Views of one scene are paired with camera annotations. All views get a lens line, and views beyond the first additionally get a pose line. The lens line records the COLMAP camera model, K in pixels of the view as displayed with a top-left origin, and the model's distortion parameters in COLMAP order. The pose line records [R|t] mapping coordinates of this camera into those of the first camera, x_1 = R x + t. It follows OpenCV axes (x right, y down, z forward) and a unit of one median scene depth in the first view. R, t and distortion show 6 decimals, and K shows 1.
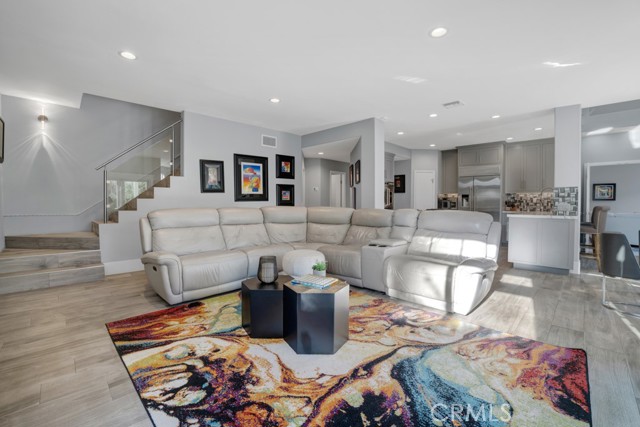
lens RADIAL K [[279.3, 0, 323.4], [0, 279.3, 213.4], [0, 0, 1]] dist [-0.055257, 0.006636]
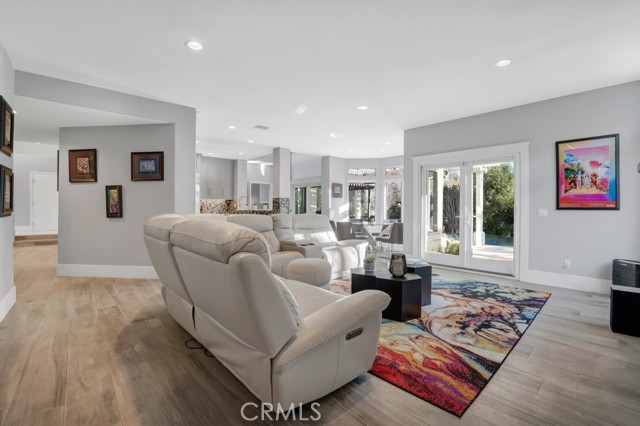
lens RADIAL K [[279.3, 0, 320.7], [0, 279.3, 210.0], [0, 0, 1]] dist [-0.055257, 0.006636]
pose [[0.058629, -0.009773, 0.998232, -1.650205], [0.031577, 0.999470, 0.007931, -0.066628], [-0.997780, 0.031056, 0.058906, 1.464933]]
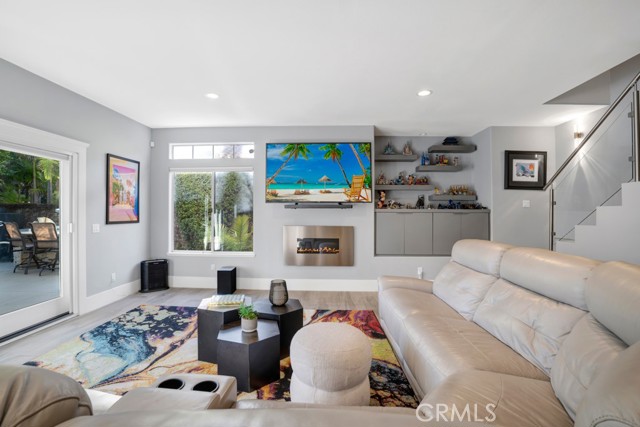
lens RADIAL K [[279.3, 0, 313.4], [0, 279.3, 213.6], [0, 0, 1]] dist [-0.055257, 0.006636]
pose [[-0.752394, -0.008549, -0.658658, 0.487102], [-0.031794, 0.999222, 0.023350, -0.159657], [0.657946, 0.038510, -0.752080, 2.211094]]
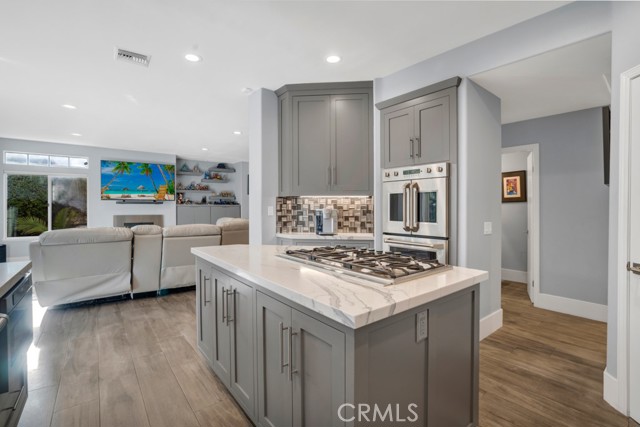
lens RADIAL K [[295.0, 0, 319.0], [0, 295.0, 211.3], [0, 0, 1]] dist [-0.033539, 0.000353]
pose [[-0.172151, 0.019576, -0.984876, 2.249477], [-0.044119, 0.998646, 0.027561, -0.268583], [0.984082, 0.048196, -0.171055, 3.479839]]
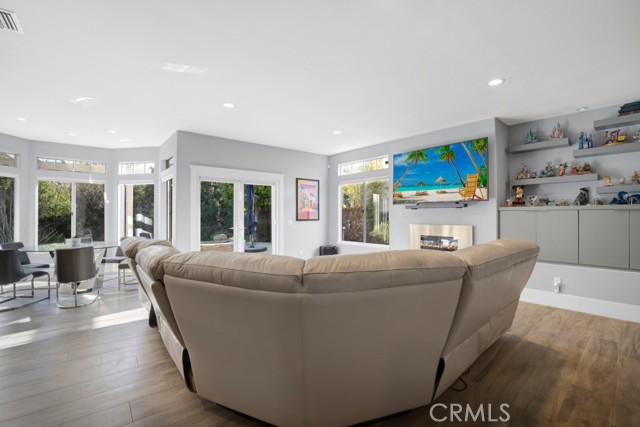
lens RADIAL K [[279.3, 0, 321.2], [0, 279.3, 213.0], [0, 0, 1]] dist [-0.055257, 0.006636]
pose [[-0.995184, -0.000514, 0.098025, -0.246176], [0.002477, 0.999535, 0.030391, -0.182946], [-0.097995, 0.030487, -0.994720, 2.998725]]
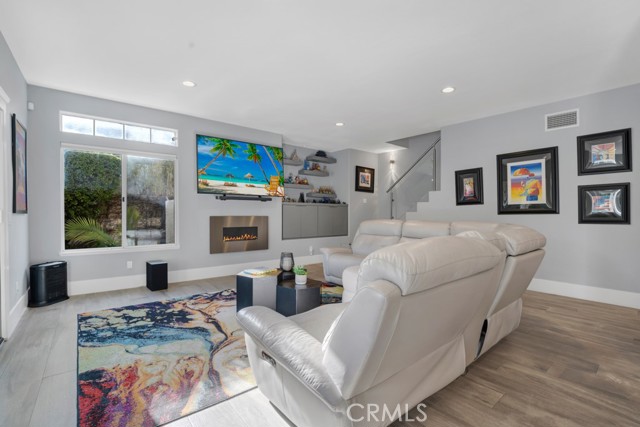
lens RADIAL K [[295.0, 0, 313.2], [0, 295.0, 214.3], [0, 0, 1]] dist [-0.033539, 0.000353]
pose [[-0.124203, 0.000331, -0.992257, 1.525219], [-0.042727, 0.999071, 0.005681, -0.069100], [0.991336, 0.043102, -0.124074, 1.532414]]
